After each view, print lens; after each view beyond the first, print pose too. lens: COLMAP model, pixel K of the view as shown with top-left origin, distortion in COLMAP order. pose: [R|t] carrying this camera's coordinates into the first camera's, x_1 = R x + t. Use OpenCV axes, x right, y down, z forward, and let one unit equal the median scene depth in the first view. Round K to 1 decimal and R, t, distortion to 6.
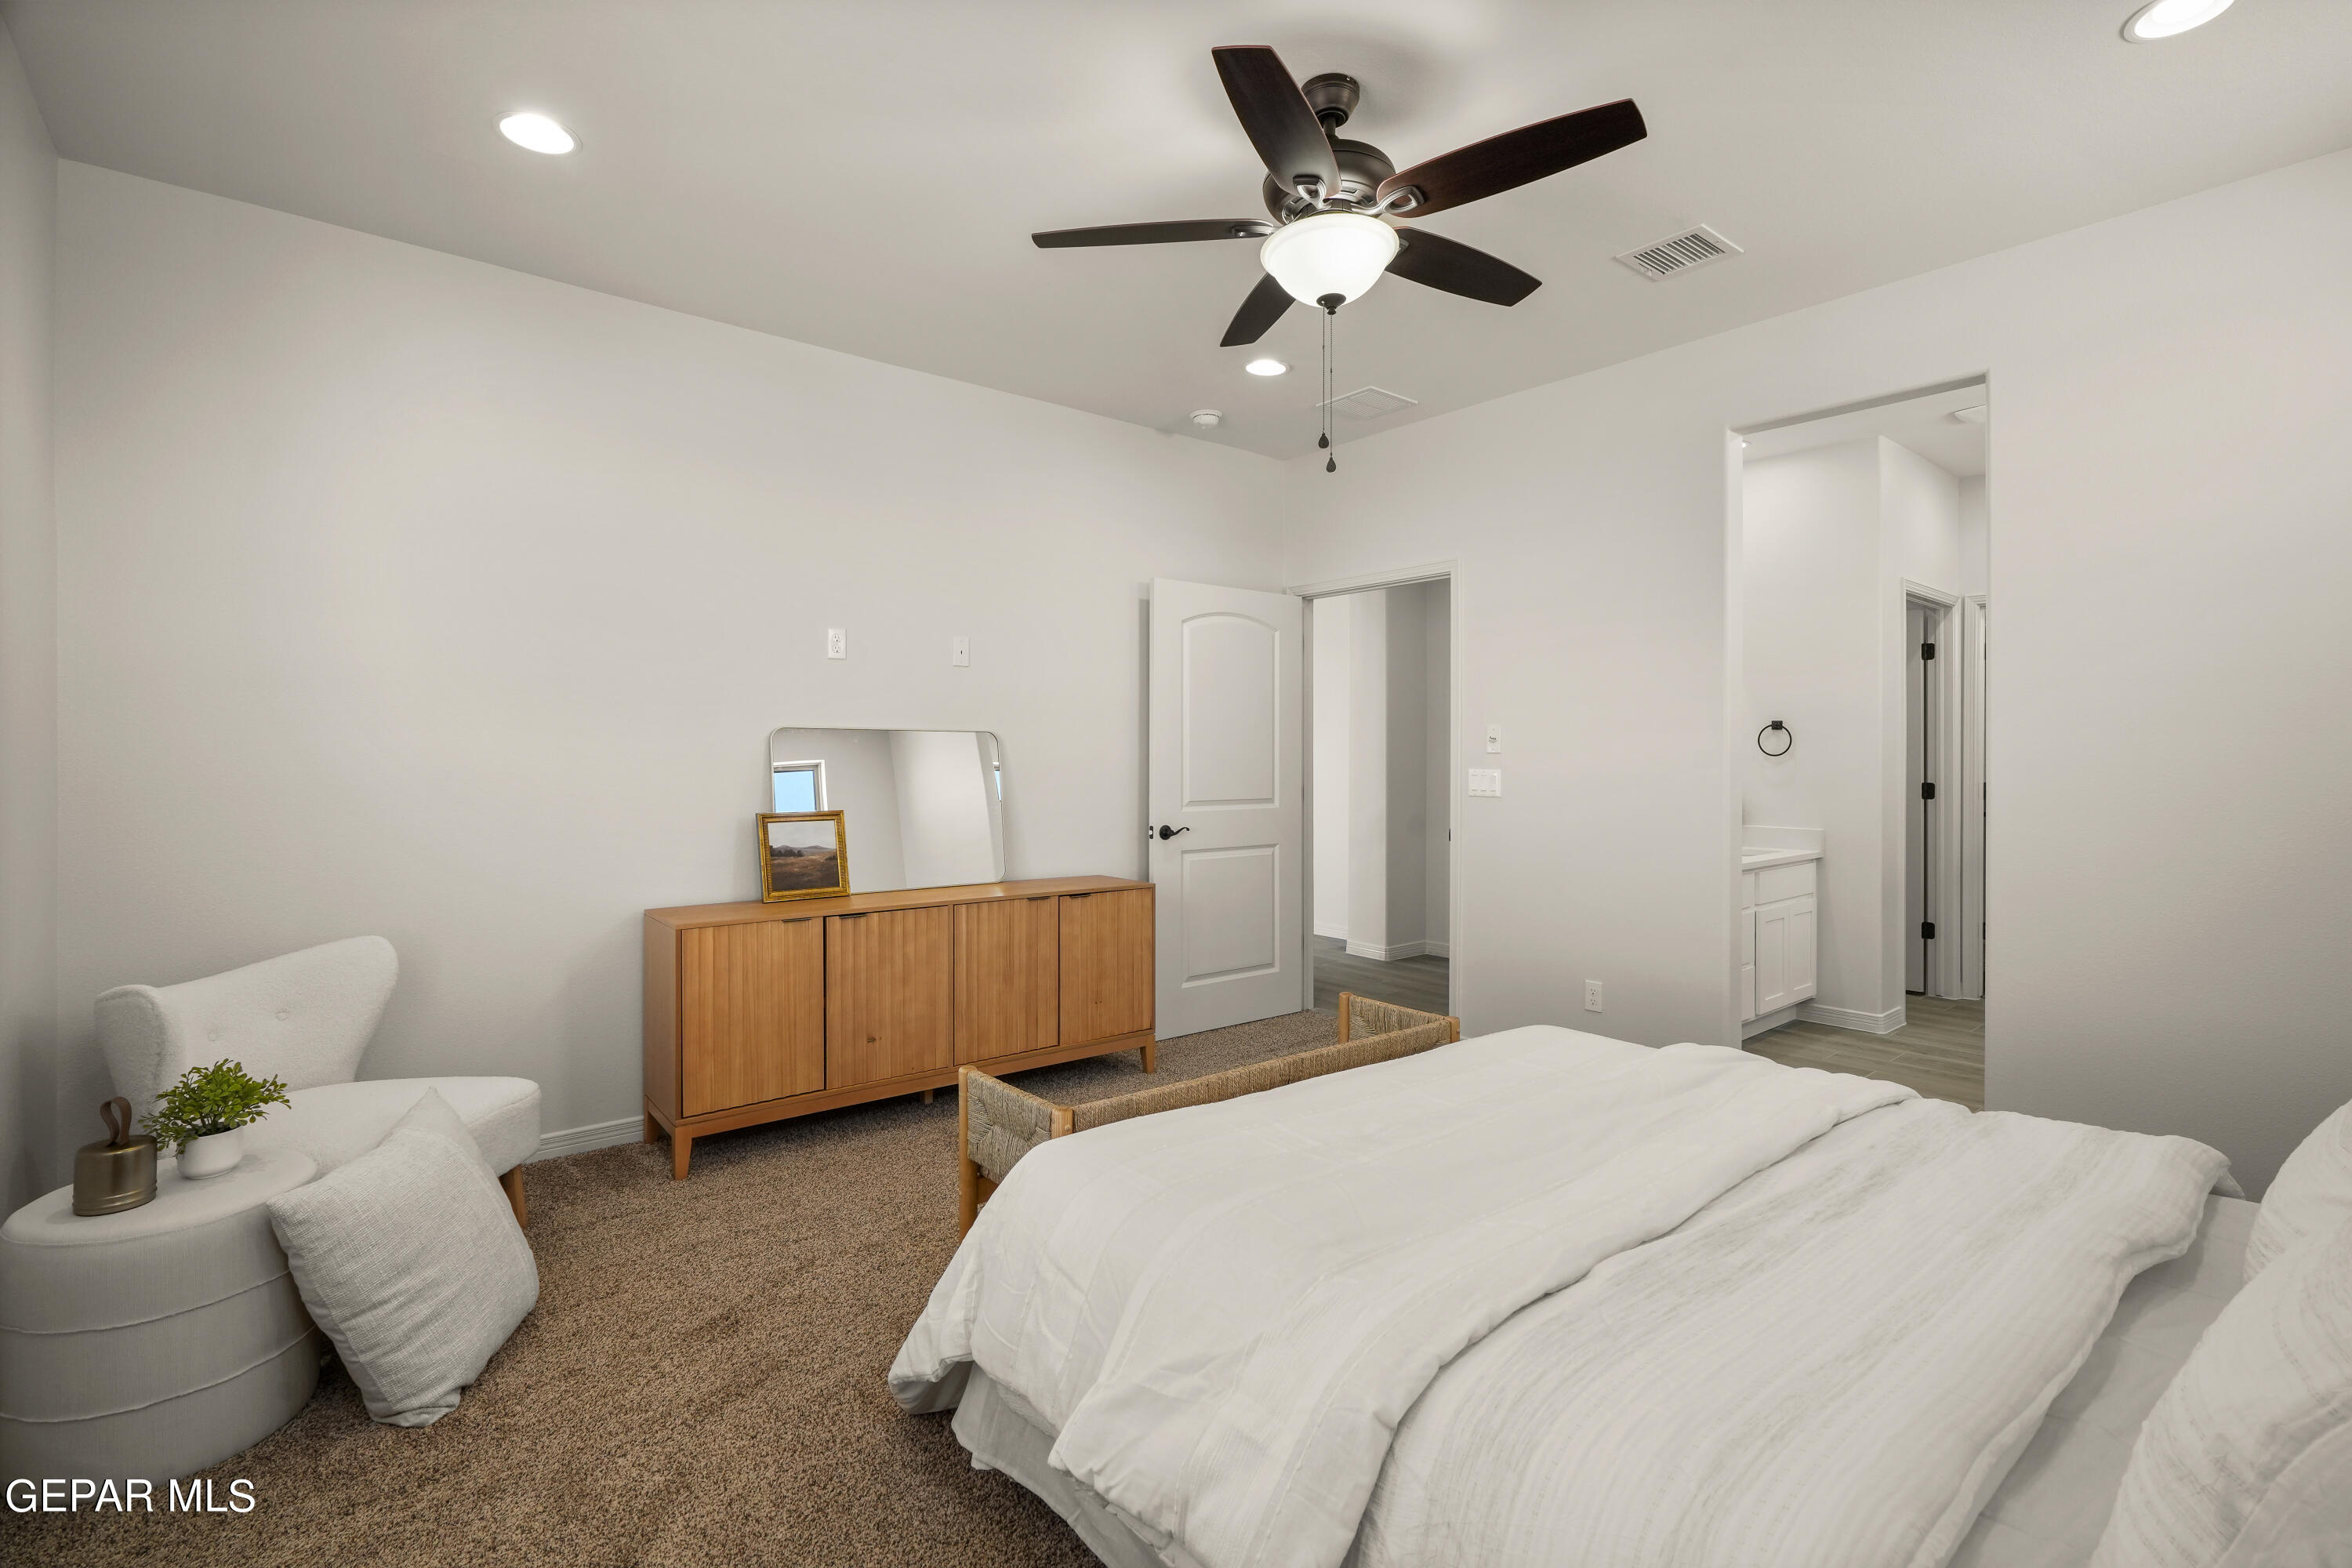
lens RADIAL K [[1062.4, 0, 1183.8], [0, 1062.4, 776.1], [0, 0, 1]] dist [-0.002610, 0.000929]
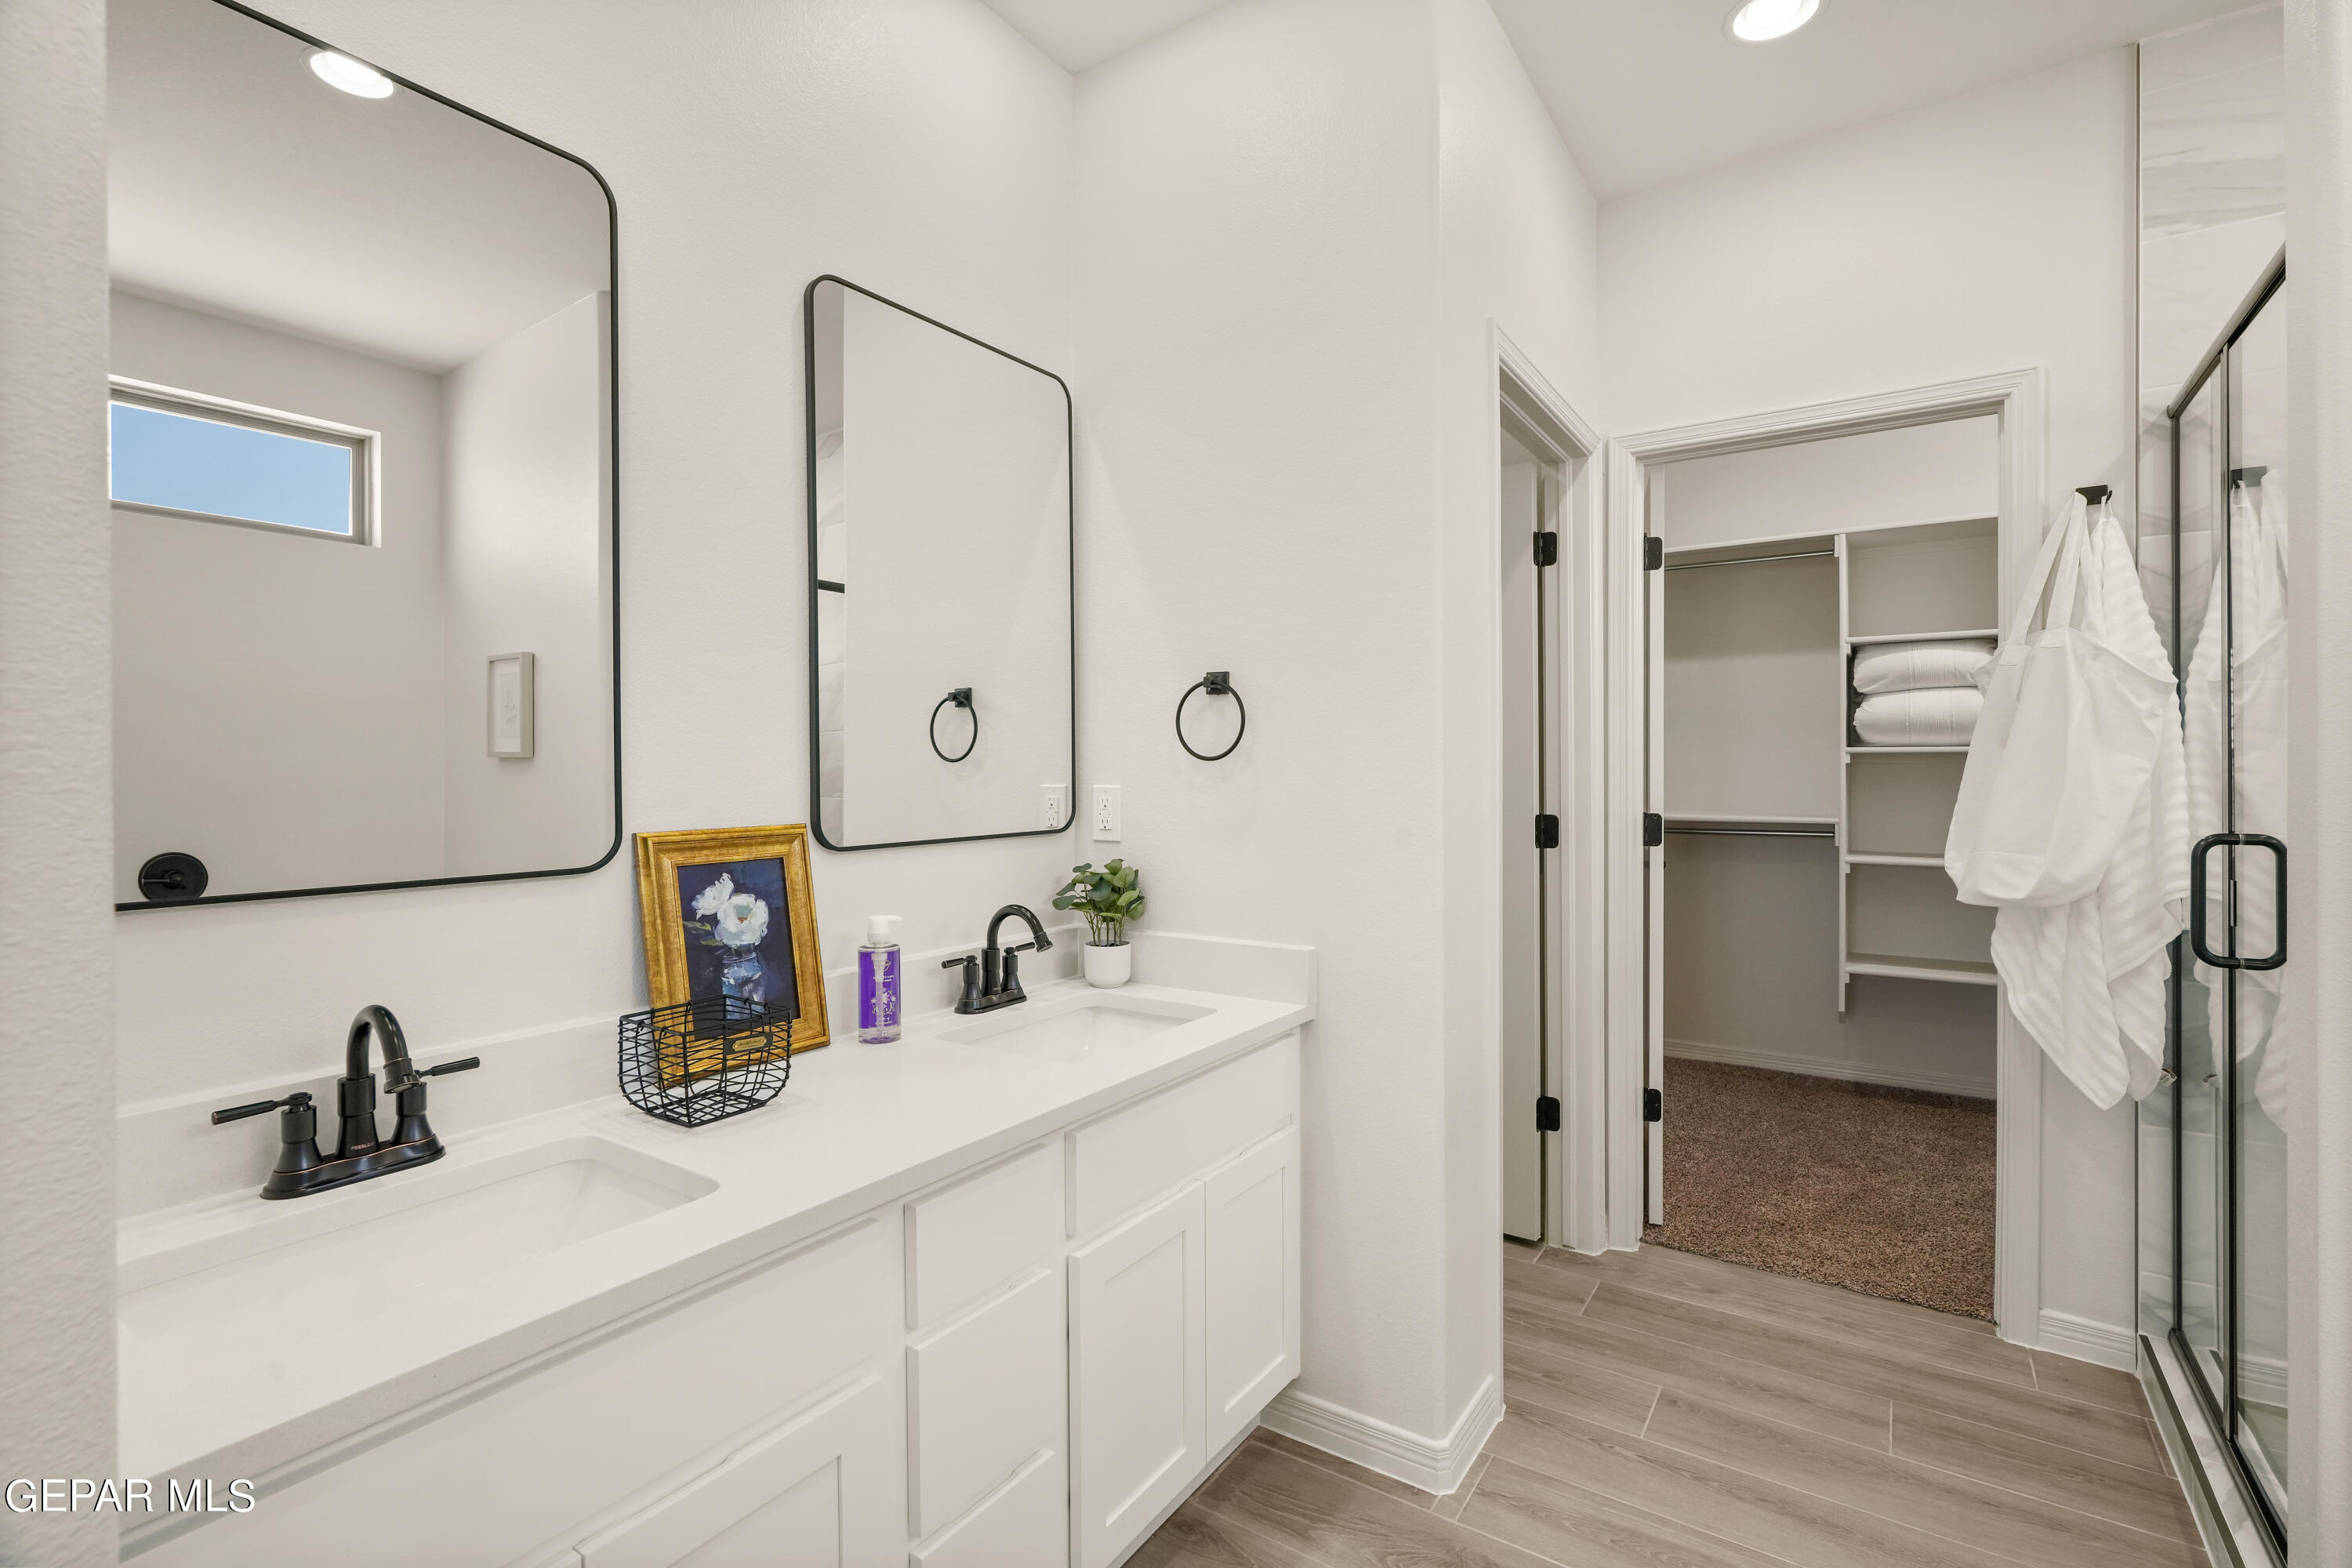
lens RADIAL K [[1062.4, 0, 1183.8], [0, 1062.4, 776.1], [0, 0, 1]] dist [-0.002610, 0.000929]
pose [[0.958598, 0.000149, 0.284764, 0.406745], [0.002489, 0.999957, -0.008900, -0.009116], [-0.284753, 0.009241, 0.958556, 0.585440]]
